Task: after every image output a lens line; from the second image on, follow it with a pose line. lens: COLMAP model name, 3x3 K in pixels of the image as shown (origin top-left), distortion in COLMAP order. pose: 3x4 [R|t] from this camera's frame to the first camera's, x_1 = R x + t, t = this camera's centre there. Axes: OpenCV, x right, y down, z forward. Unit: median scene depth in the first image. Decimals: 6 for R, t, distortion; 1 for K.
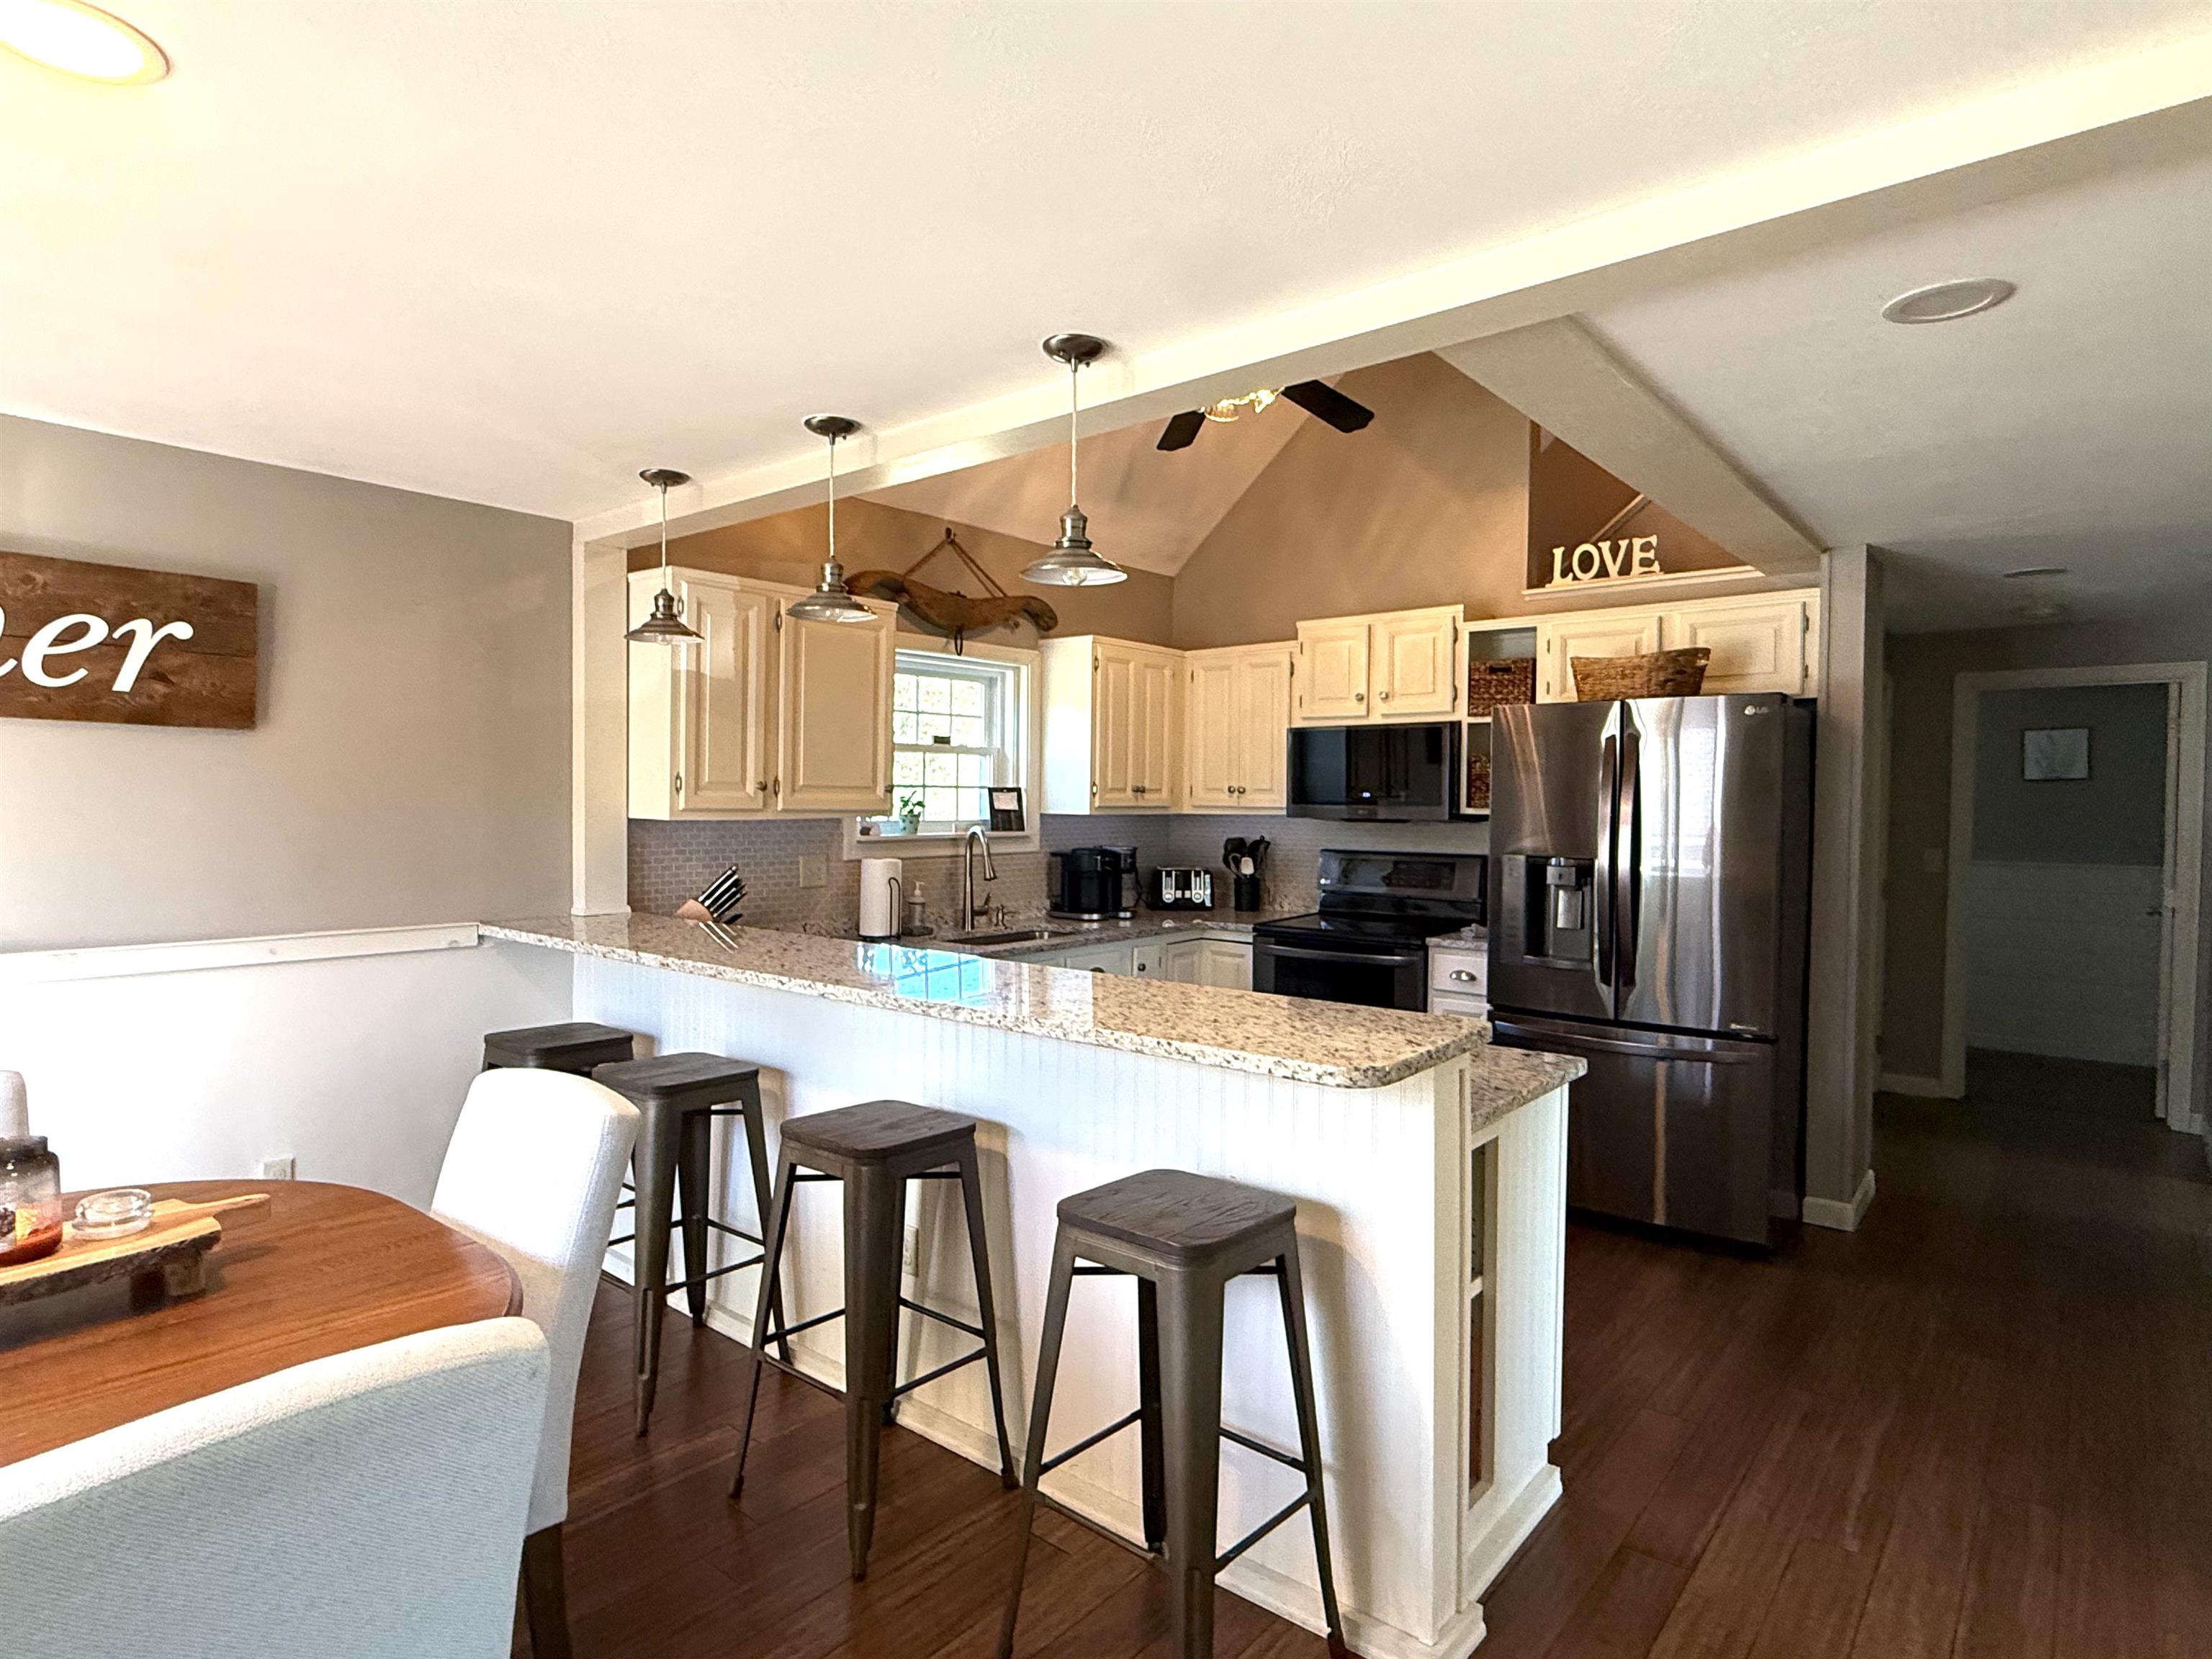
lens RADIAL K [[1209.4, 0, 1106.0], [0, 1209.4, 829.5], [0, 0, 1]] dist [0.003425, -0.001419]
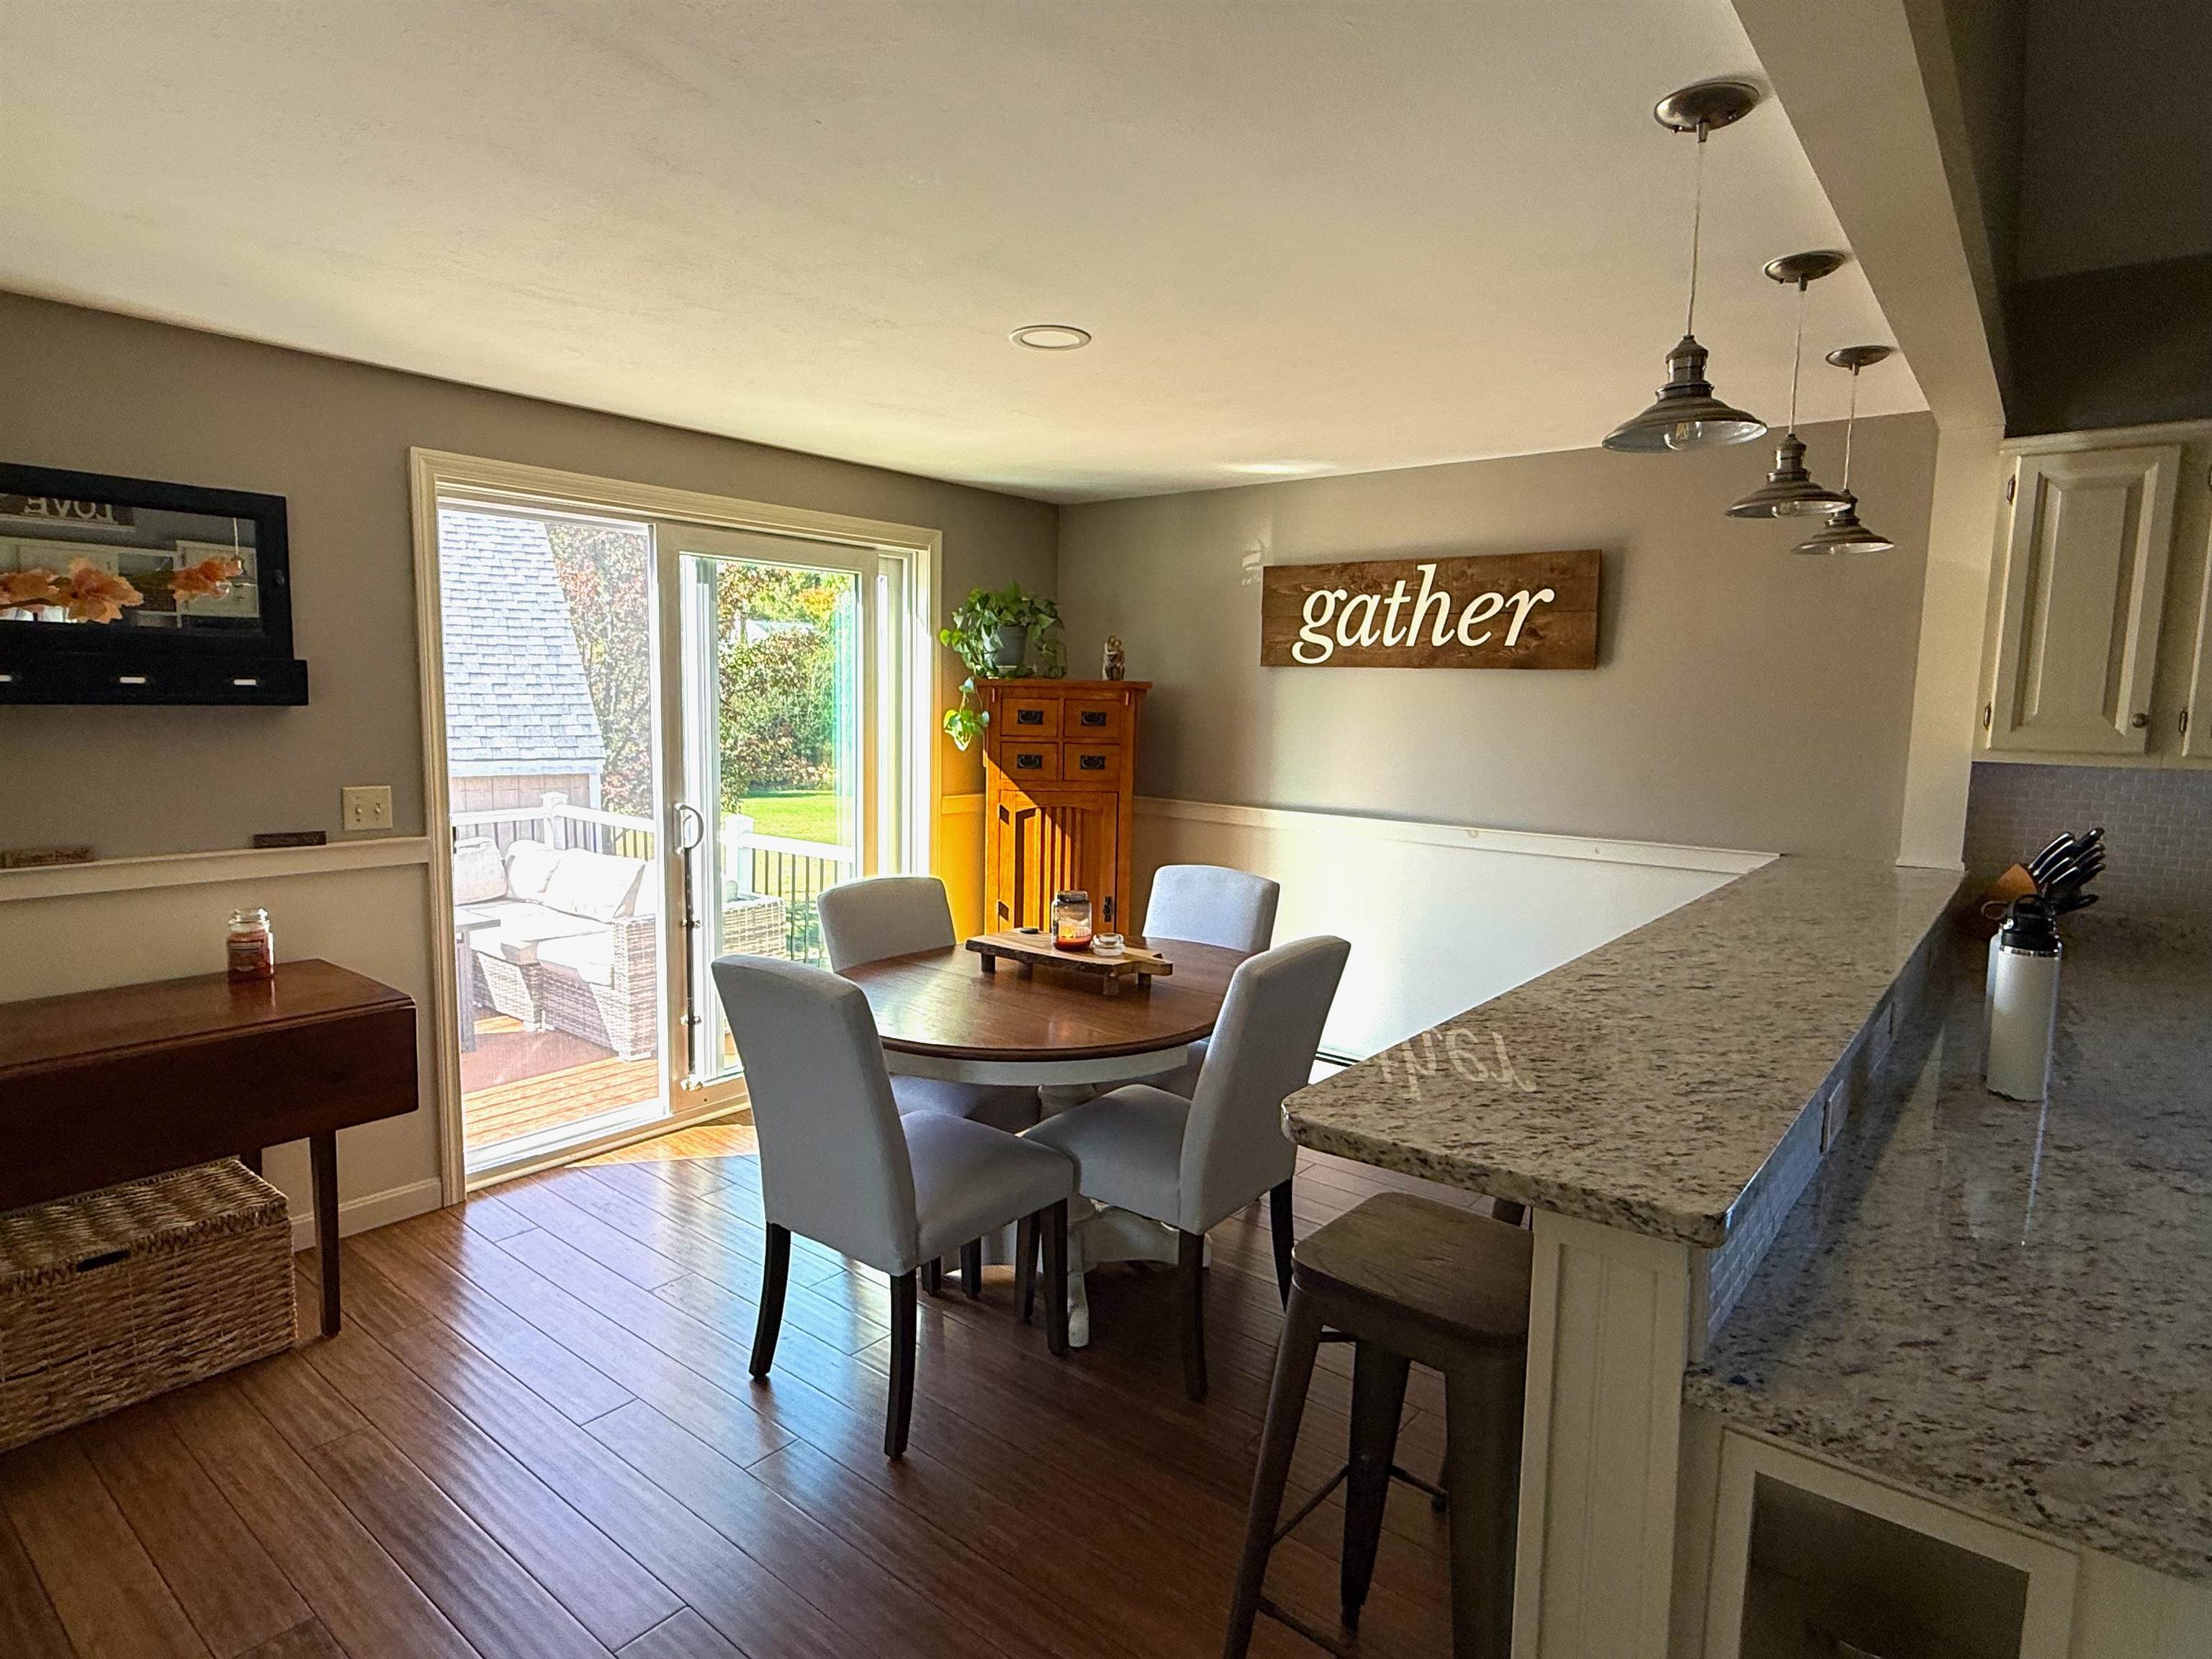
lens RADIAL K [[1205.4, 0, 1106.0], [0, 1205.4, 829.5], [0, 0, 1]] dist [-0.001256, -0.000366]
pose [[0.055782, 0.102740, -0.993143, 0.523028], [-0.036510, 0.994236, 0.100802, -0.028225], [0.997775, 0.030637, 0.059212, 0.462806]]
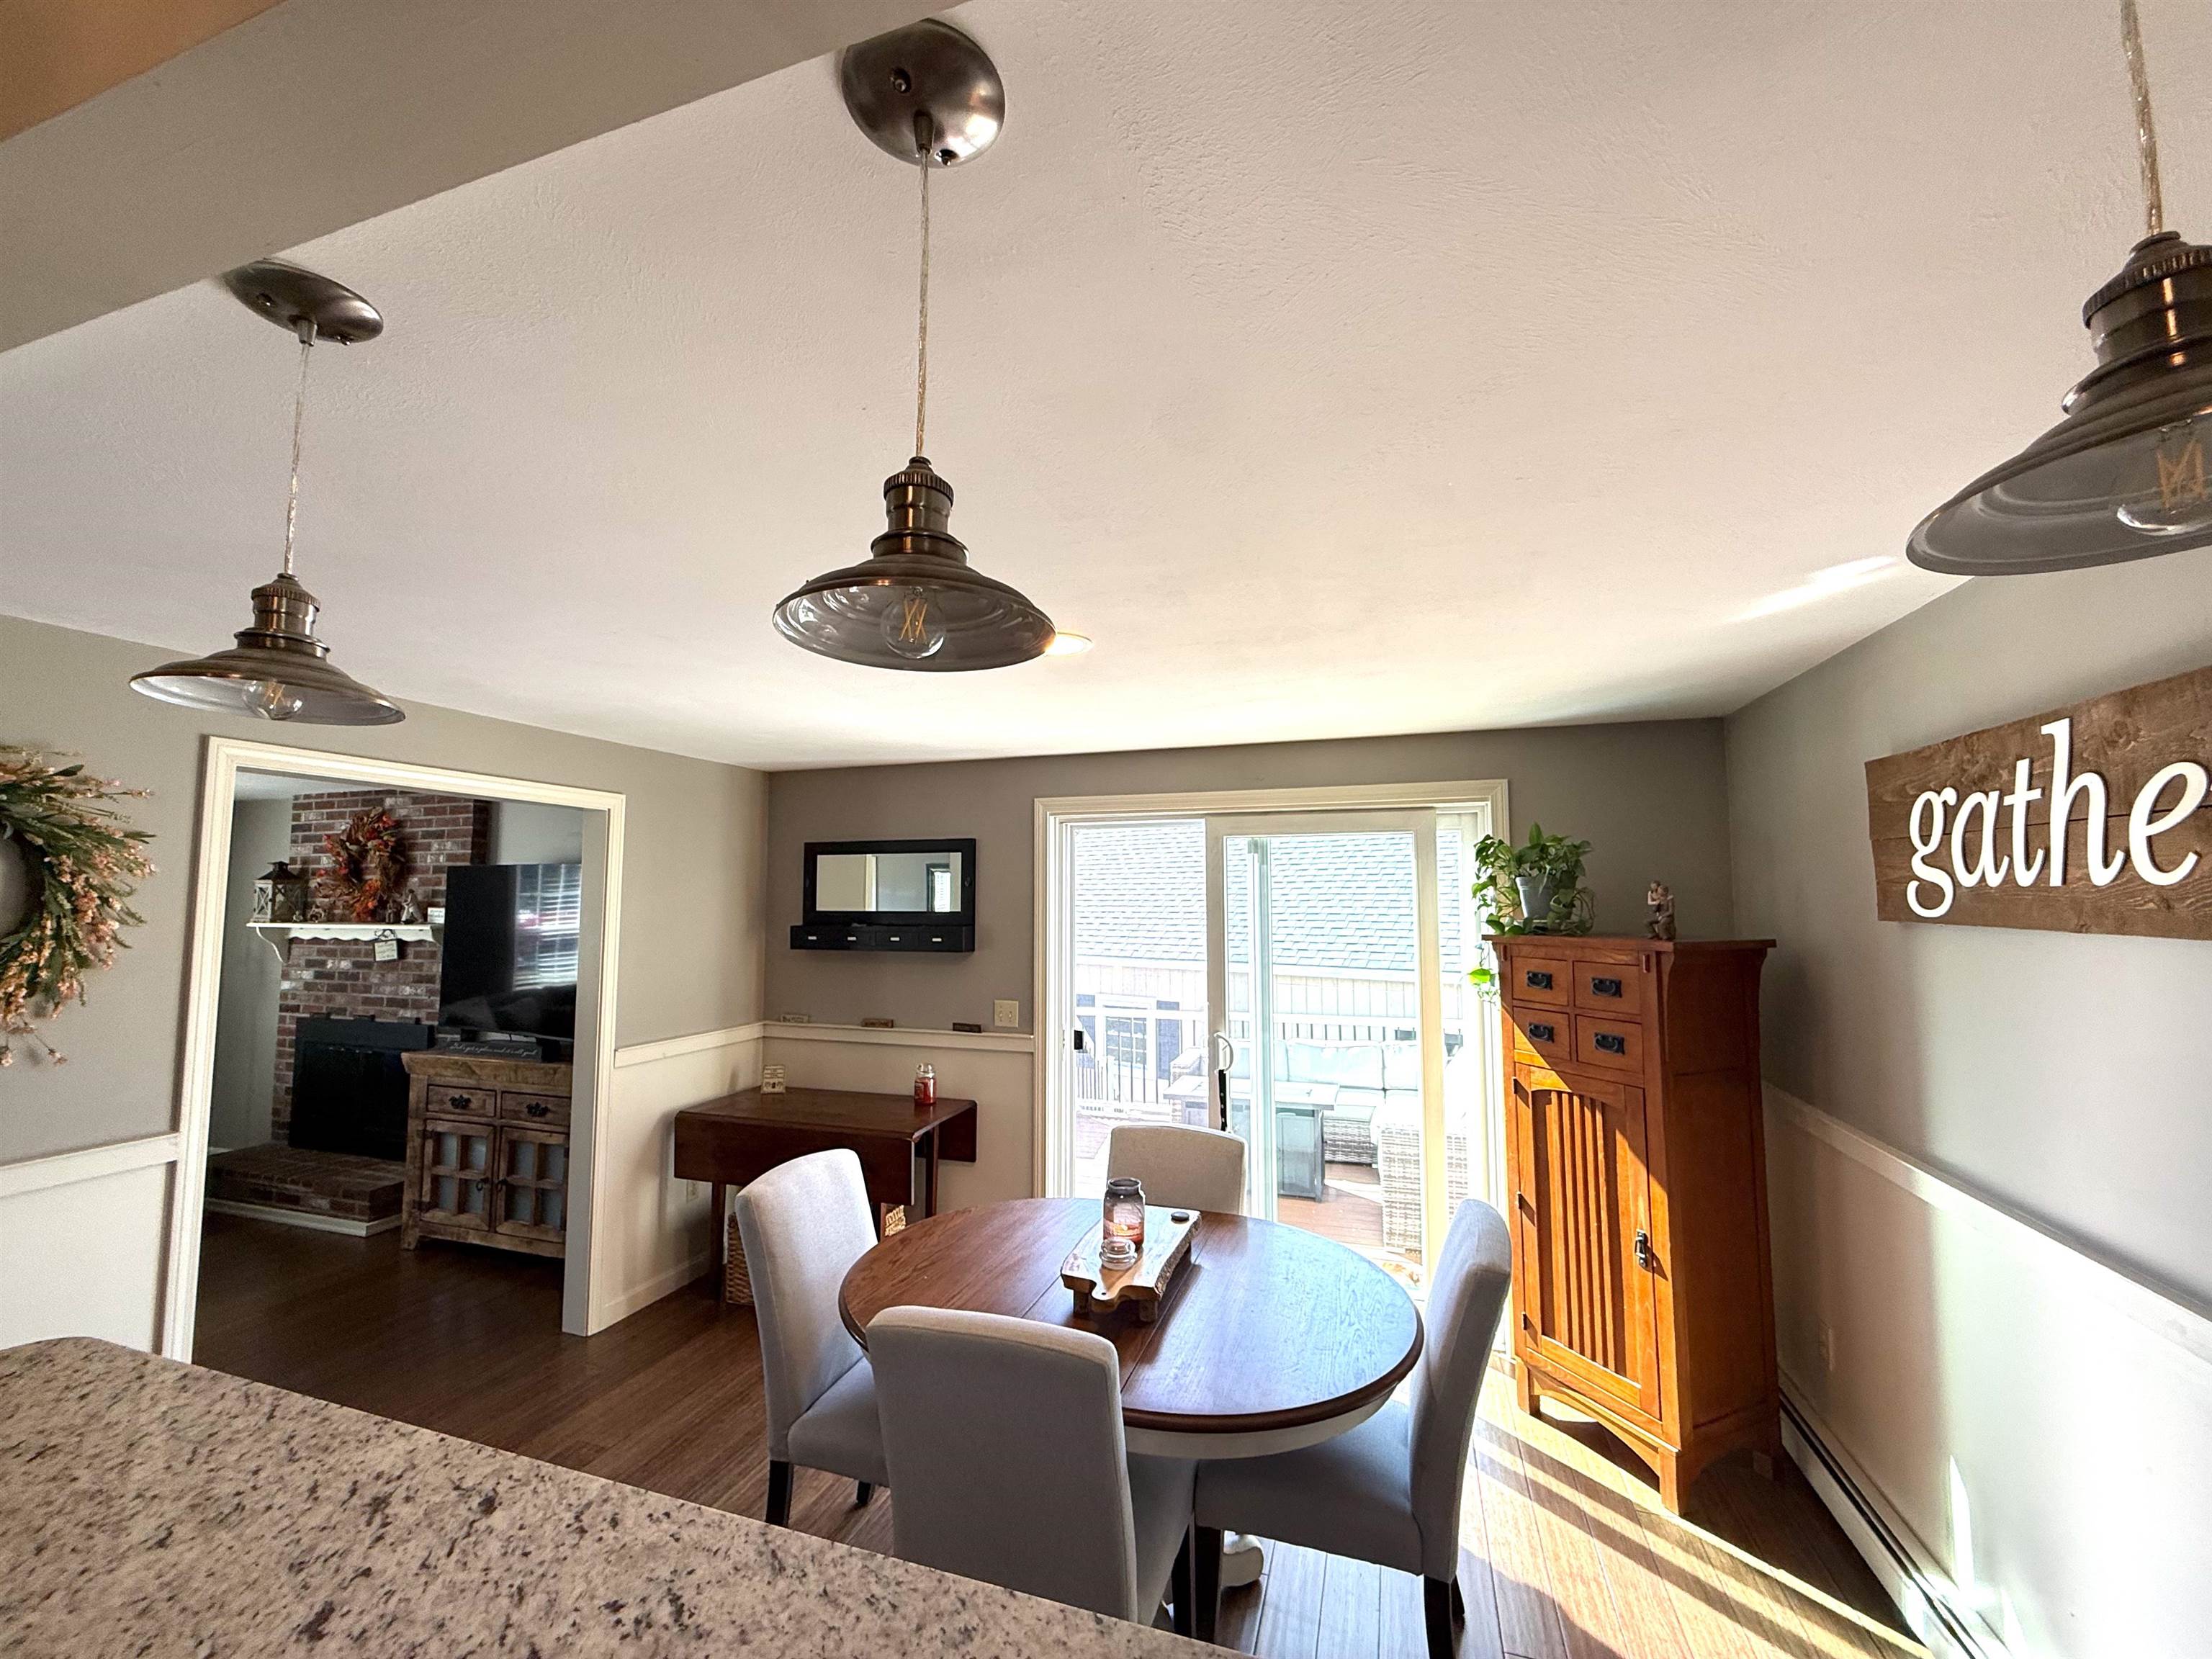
lens RADIAL K [[883.2, 0, 1100.8], [0, 883.2, 830.1], [0, 0, 1]] dist [0.000417, -0.000435]
pose [[-0.917865, -0.039493, -0.394923, -0.176811], [-0.014917, 0.997767, -0.065108, -0.103749], [0.396612, -0.053869, -0.916404, 1.141299]]
